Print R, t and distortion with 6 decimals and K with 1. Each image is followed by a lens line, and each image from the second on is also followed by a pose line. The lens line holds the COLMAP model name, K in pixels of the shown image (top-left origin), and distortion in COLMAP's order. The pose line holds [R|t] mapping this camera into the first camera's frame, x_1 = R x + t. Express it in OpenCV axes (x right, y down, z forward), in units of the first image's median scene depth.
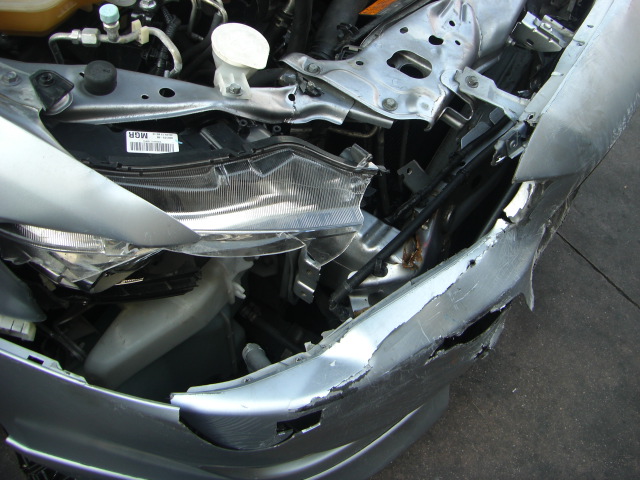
lens RADIAL K [[722.7, 0, 359.9], [0, 722.7, 192.5], [0, 0, 1]] dist [-0.168612, 0.071265]
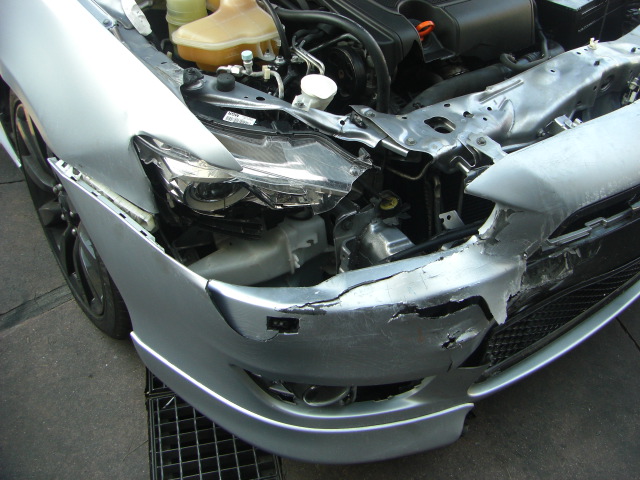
lens RADIAL K [[722.7, 0, 359.9], [0, 722.7, 192.5], [0, 0, 1]] dist [-0.168612, 0.071265]
pose [[0.897688, 0.139082, -0.418107, 0.593640], [-0.255692, 0.937202, -0.237221, 0.357946], [0.358857, 0.319857, 0.876877, -0.290594]]
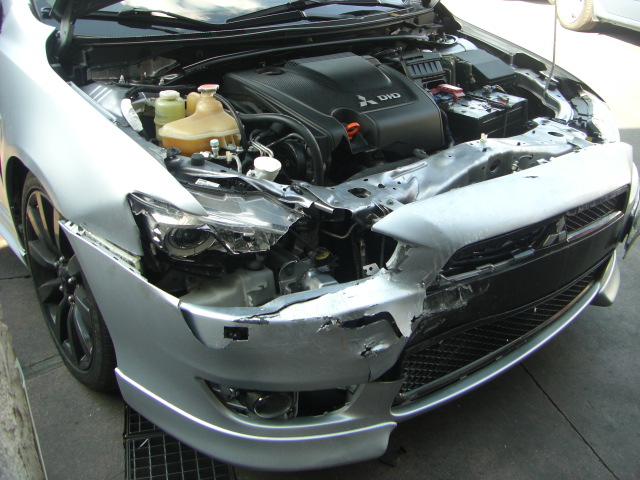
lens RADIAL K [[722.7, 0, 359.9], [0, 722.7, 192.5], [0, 0, 1]] dist [-0.168612, 0.071265]
pose [[0.911504, 0.033079, -0.409960, 0.925957], [-0.232706, 0.863355, -0.447734, 0.732026], [0.339130, 0.503511, 0.794649, -0.550983]]
